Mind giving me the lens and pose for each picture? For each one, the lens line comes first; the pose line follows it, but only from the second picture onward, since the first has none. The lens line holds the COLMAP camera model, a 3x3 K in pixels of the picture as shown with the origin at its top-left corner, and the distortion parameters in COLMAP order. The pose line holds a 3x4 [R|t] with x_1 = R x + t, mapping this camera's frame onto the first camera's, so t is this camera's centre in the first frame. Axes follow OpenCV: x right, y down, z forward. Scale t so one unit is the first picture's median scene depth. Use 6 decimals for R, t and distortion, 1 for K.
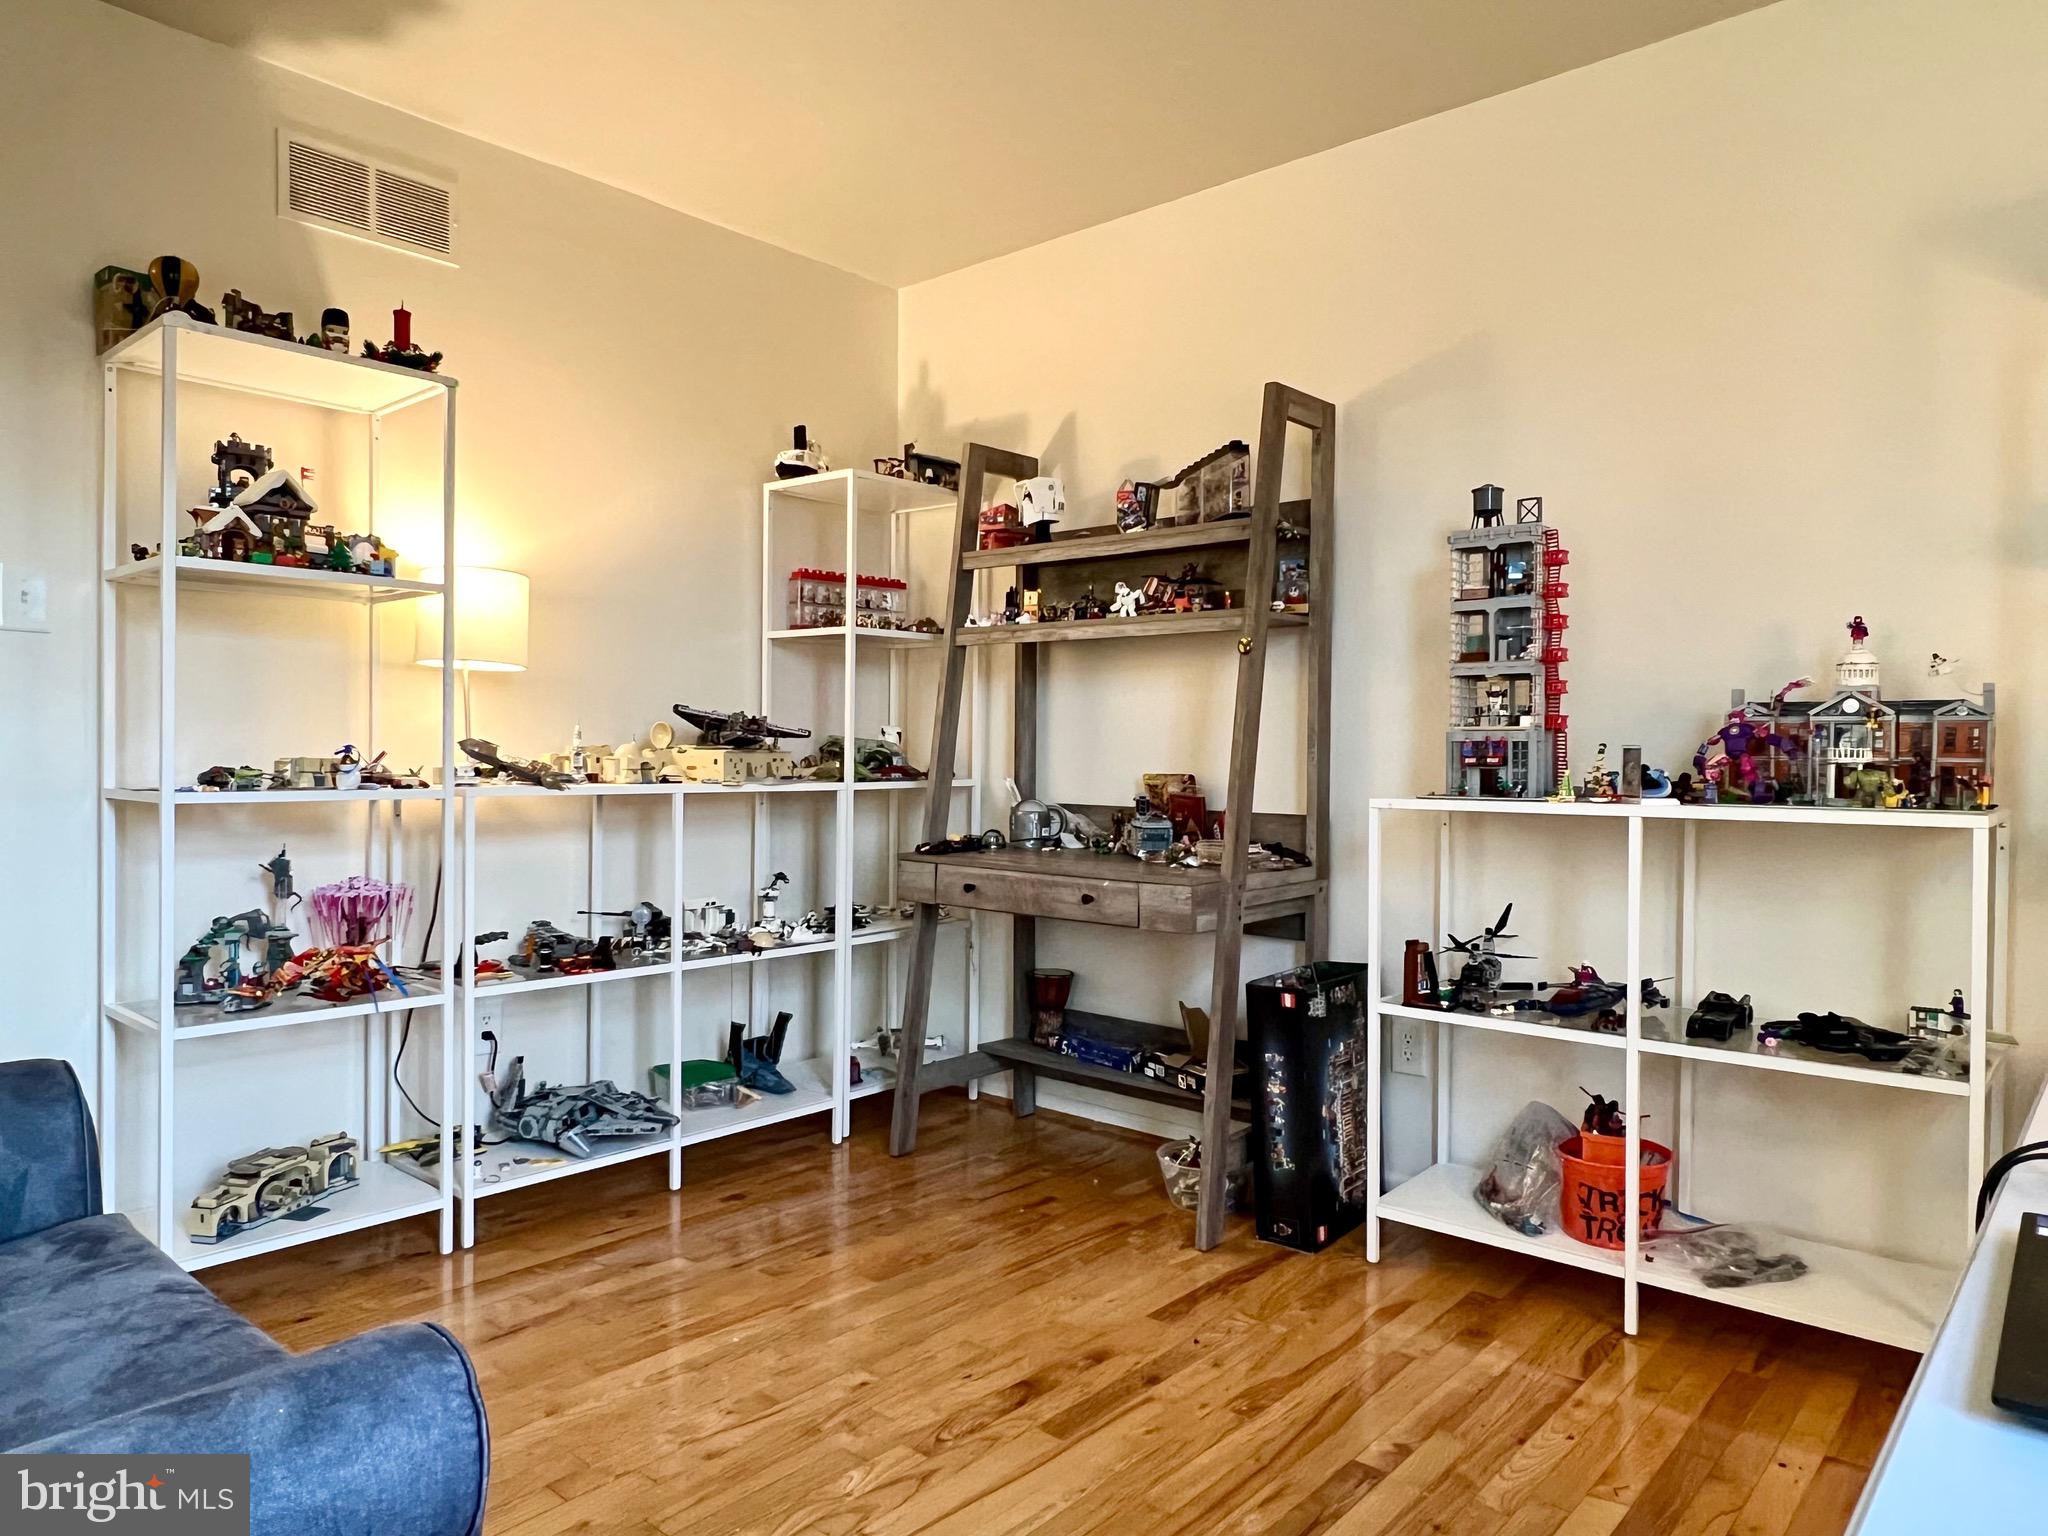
lens RADIAL K [[1343.4, 0, 1024.0], [0, 1343.4, 768.0], [0, 0, 1]] dist [-0.002783, -0.001500]
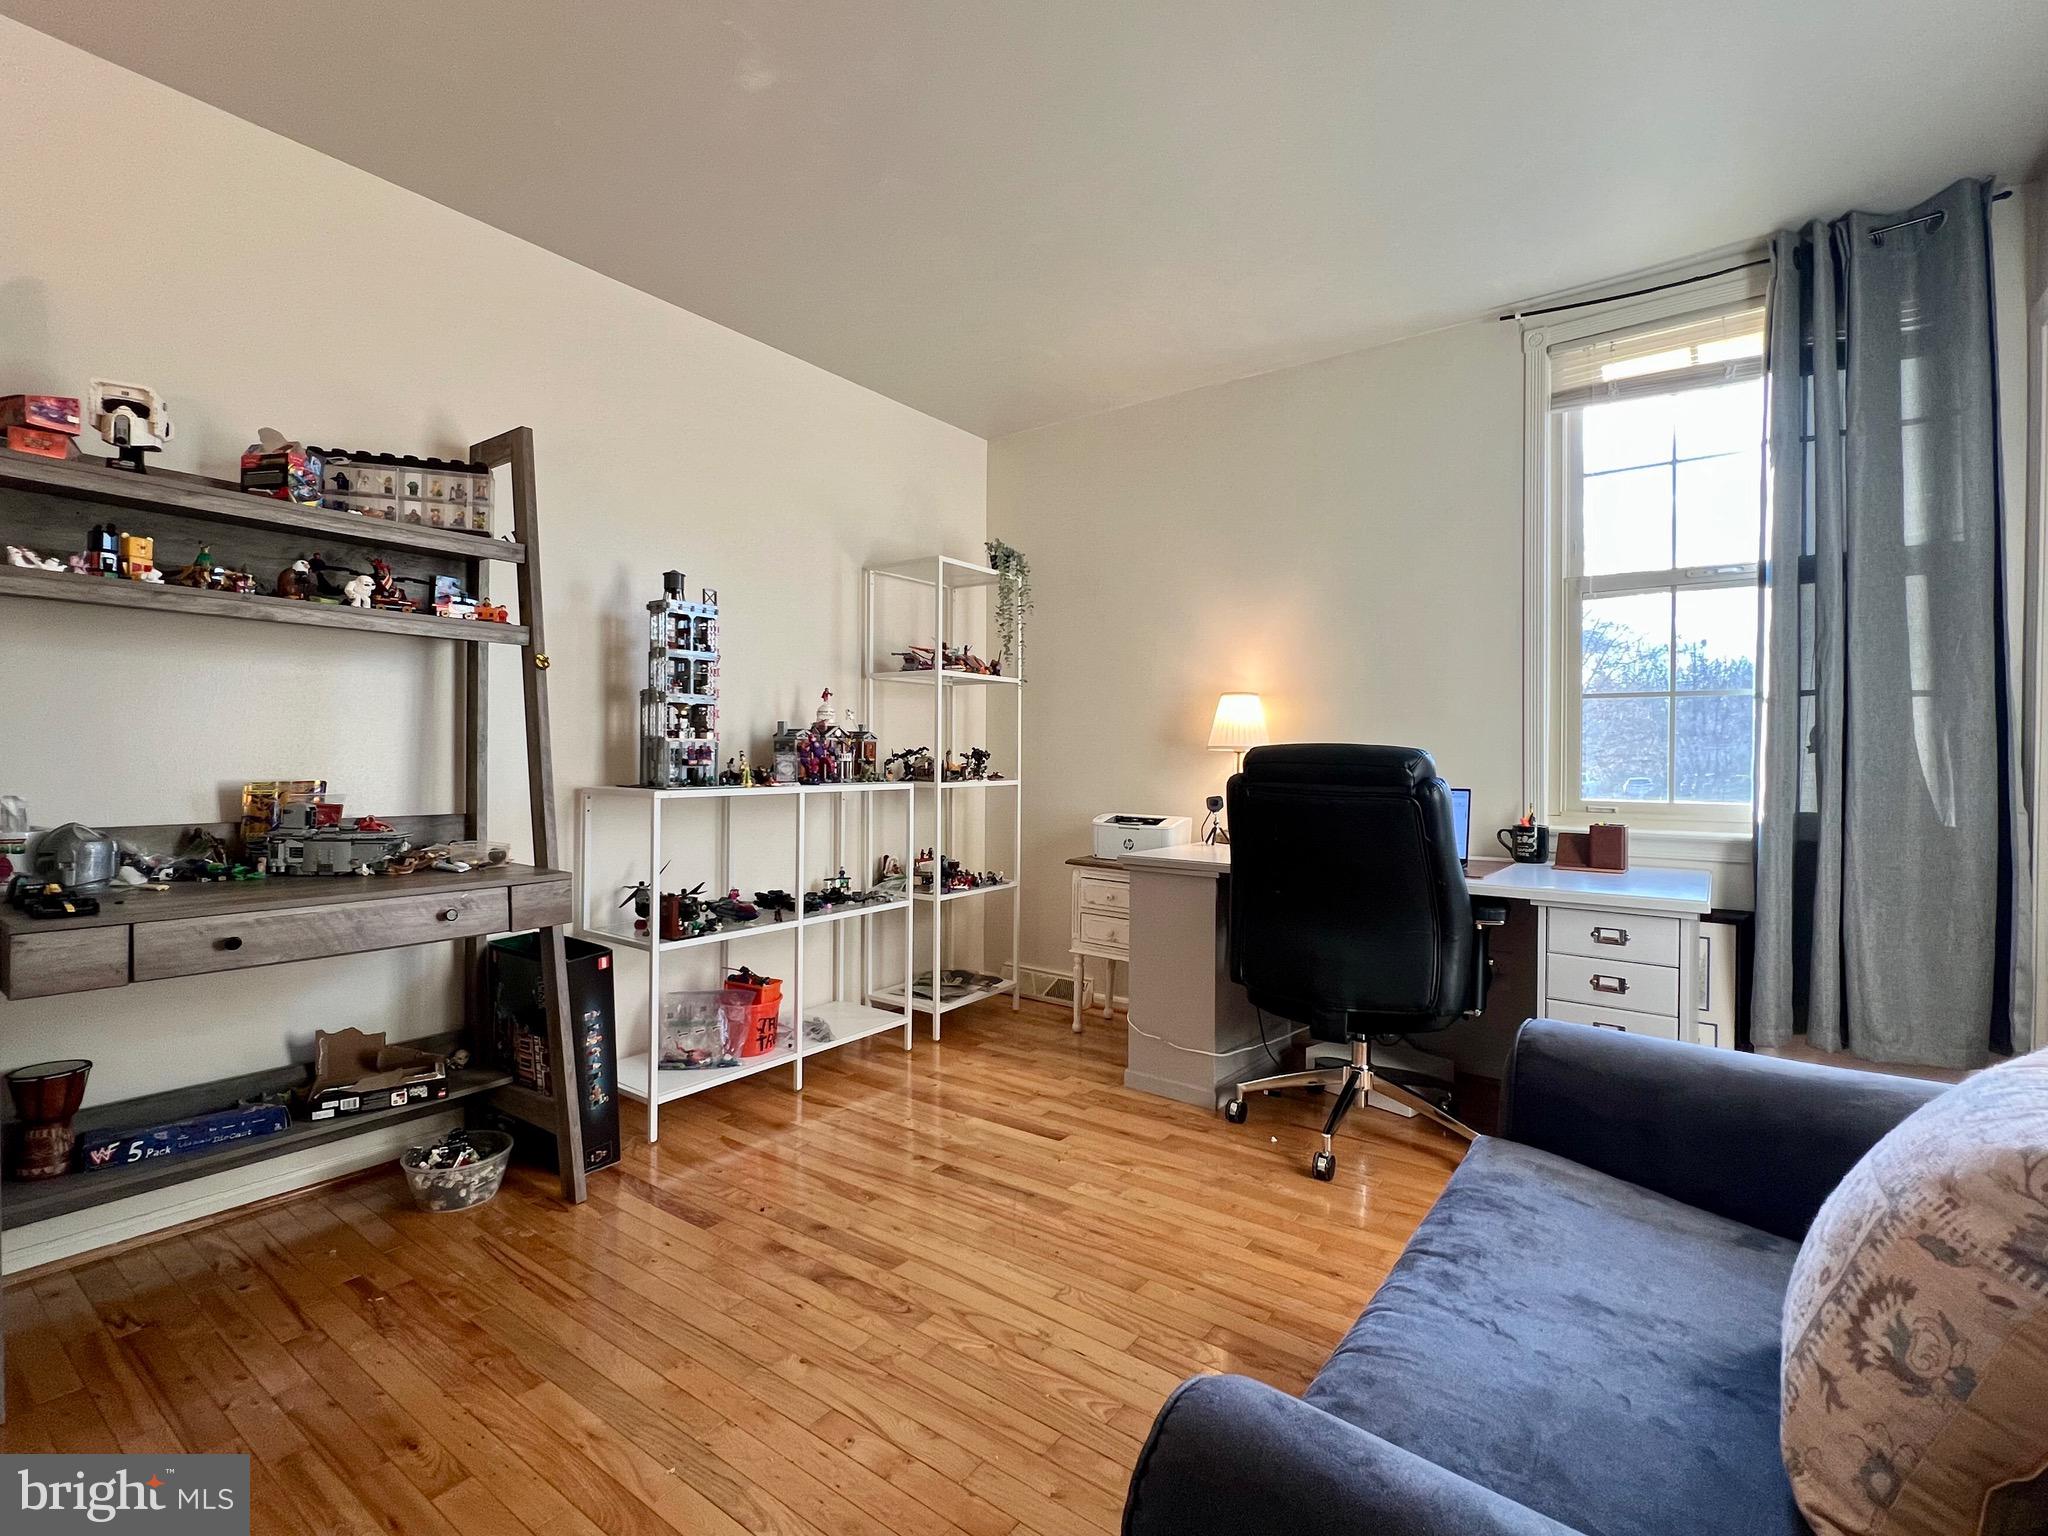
lens RADIAL K [[946.3, 0, 1024.0], [0, 946.3, 768.0], [0, 0, 1]] dist [0.000857, 0.000110]
pose [[-0.085126, -0.020077, 0.996168, -0.704715], [0.009294, 0.999737, 0.020944, -0.016917], [-0.996327, 0.011042, -0.084917, 0.720343]]
